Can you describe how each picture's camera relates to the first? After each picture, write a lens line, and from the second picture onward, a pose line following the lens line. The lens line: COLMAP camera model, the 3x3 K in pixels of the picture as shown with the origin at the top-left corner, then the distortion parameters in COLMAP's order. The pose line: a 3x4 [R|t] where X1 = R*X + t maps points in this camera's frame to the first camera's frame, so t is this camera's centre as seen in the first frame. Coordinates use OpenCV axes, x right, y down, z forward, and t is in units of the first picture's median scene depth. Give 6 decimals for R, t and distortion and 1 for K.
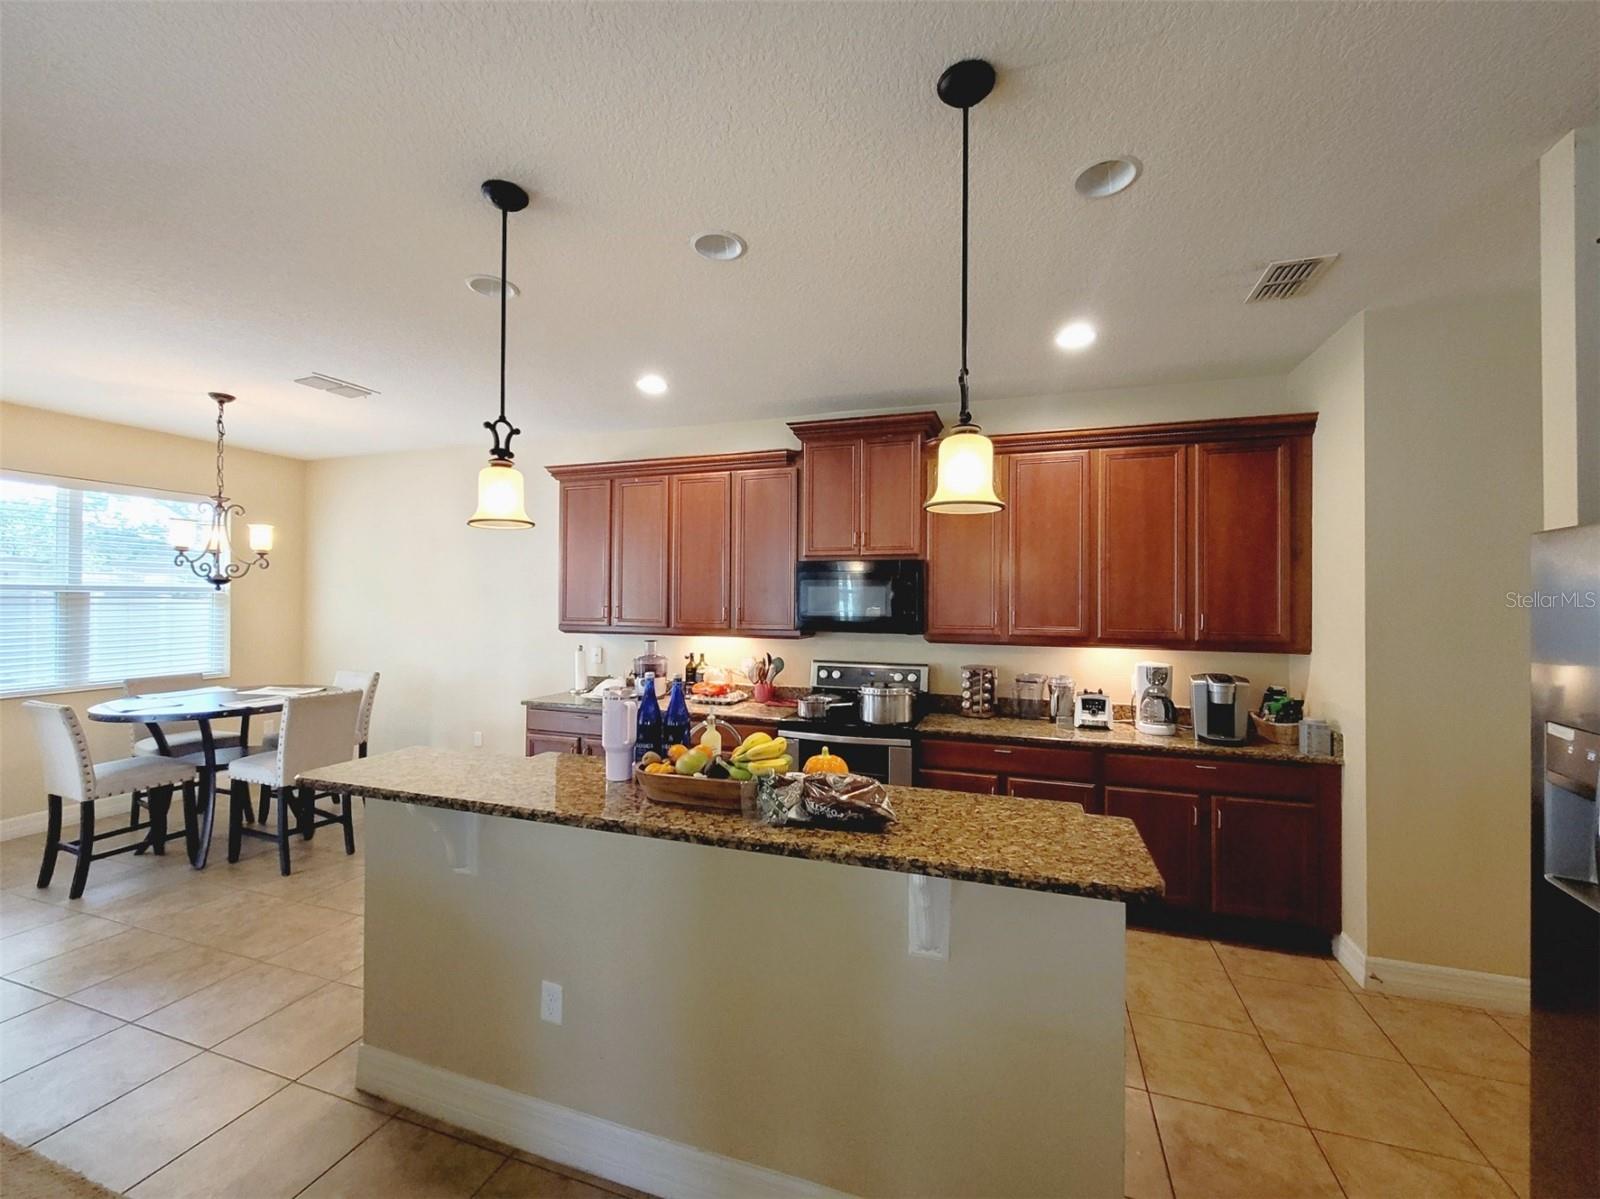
lens RADIAL K [[656.4, 0, 804.9], [0, 656.4, 595.8], [0, 0, 1]] dist [-0.001194, 0.000262]
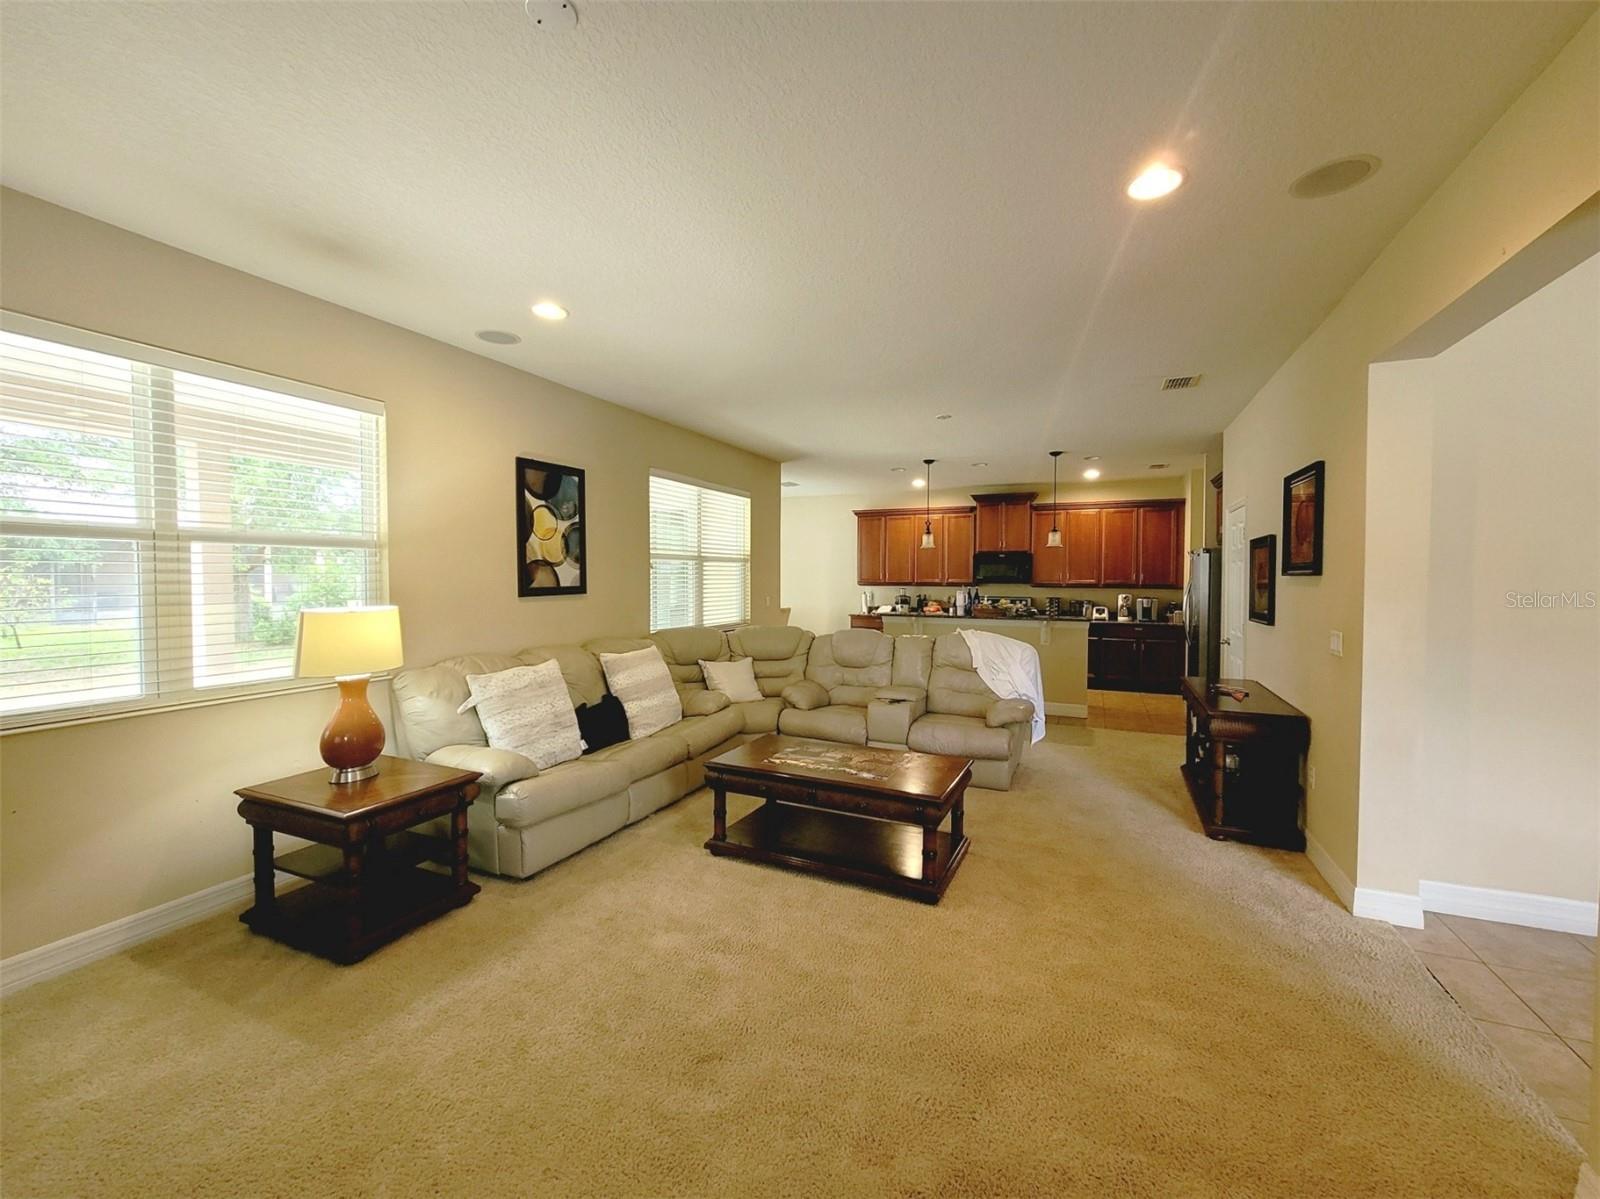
lens RADIAL K [[656.4, 0, 804.9], [0, 656.4, 595.8], [0, 0, 1]] dist [-0.001194, 0.000262]
pose [[0.996007, -0.000704, -0.089274, -0.530418], [0.003654, 0.999453, 0.032880, 0.025665], [0.089202, -0.033075, 0.995464, -1.830395]]
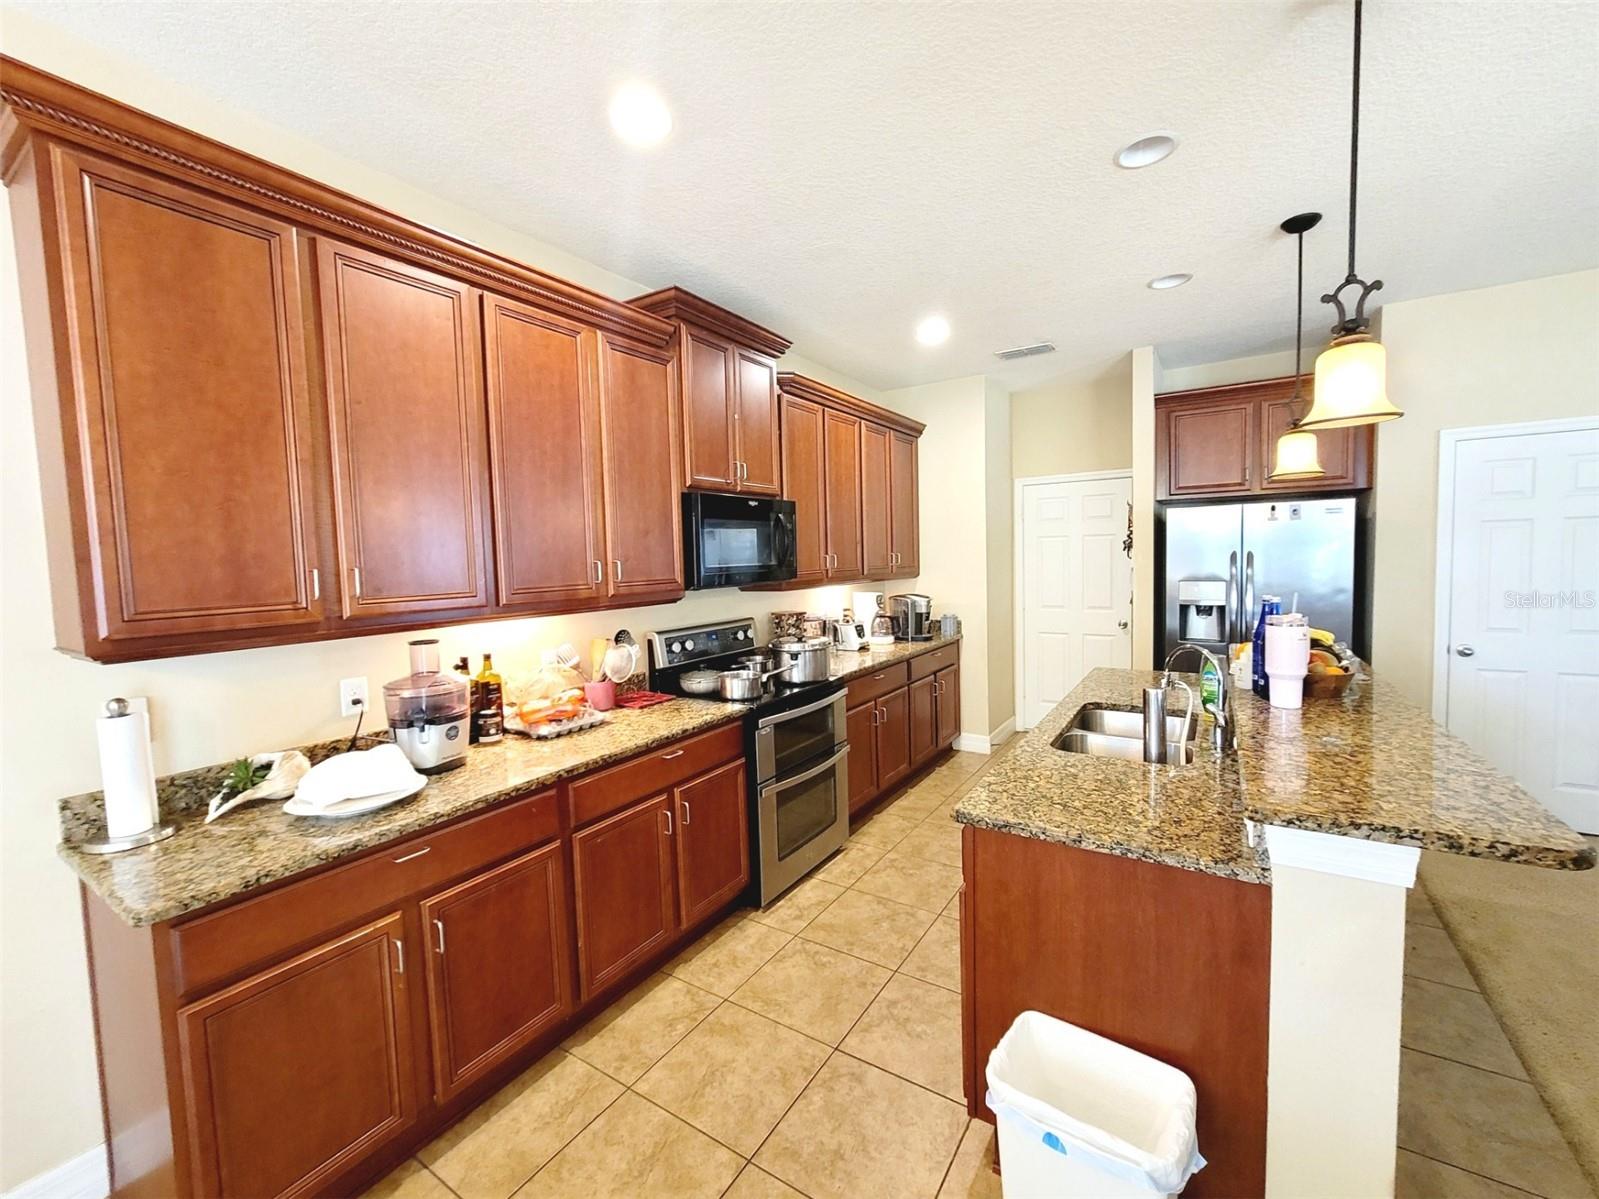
lens RADIAL K [[663.3, 0, 799.5], [0, 663.3, 599.5], [0, 0, 1]] dist [0.001348, 0.000079]
pose [[0.253594, -0.075175, 0.964385, -0.857666], [0.031645, 0.997087, 0.069403, 0.021190], [-0.966793, 0.012917, 0.255235, 0.869090]]
